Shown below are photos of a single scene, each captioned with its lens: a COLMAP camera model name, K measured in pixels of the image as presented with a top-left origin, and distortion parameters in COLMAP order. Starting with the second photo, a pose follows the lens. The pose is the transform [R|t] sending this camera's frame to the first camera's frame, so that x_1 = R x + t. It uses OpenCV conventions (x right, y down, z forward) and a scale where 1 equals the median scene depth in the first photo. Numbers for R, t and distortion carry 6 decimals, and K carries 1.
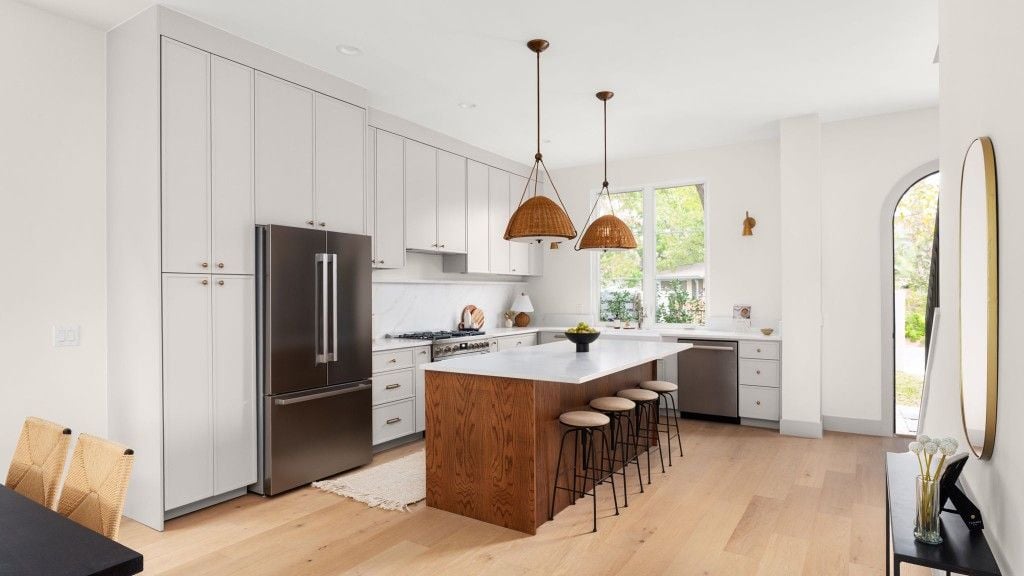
lens RADIAL K [[565.5, 0, 509.1], [0, 565.5, 291.5], [0, 0, 1]] dist [-0.031828, -0.000475]
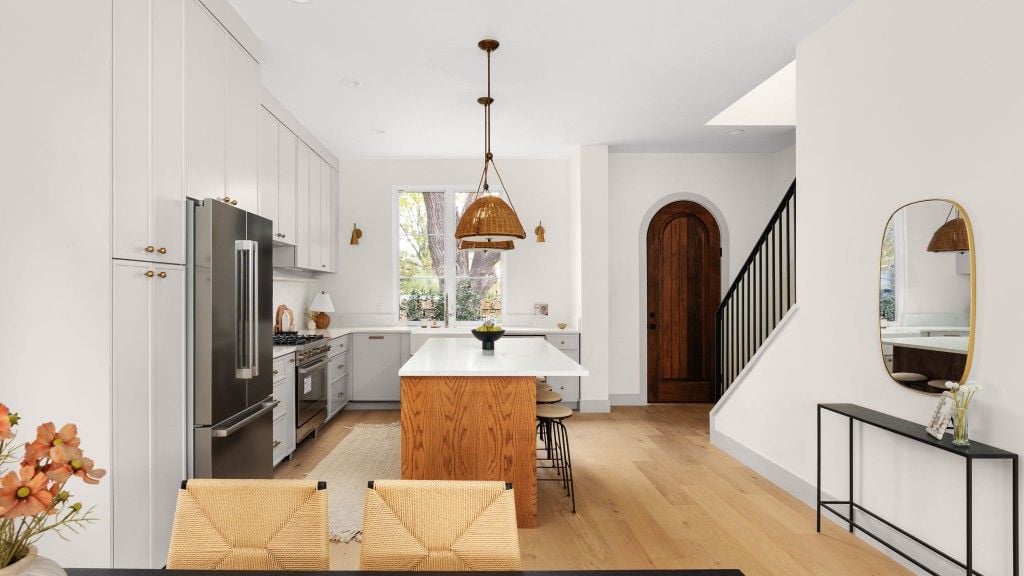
lens RADIAL K [[565.5, 0, 510.5], [0, 565.5, 286.5], [0, 0, 1]] dist [-0.031828, -0.000475]
pose [[0.836504, 0.010060, 0.547868, -0.399291], [-0.005474, 0.999935, -0.010004, 0.002959], [-0.547933, 0.005369, 0.836505, 0.121093]]
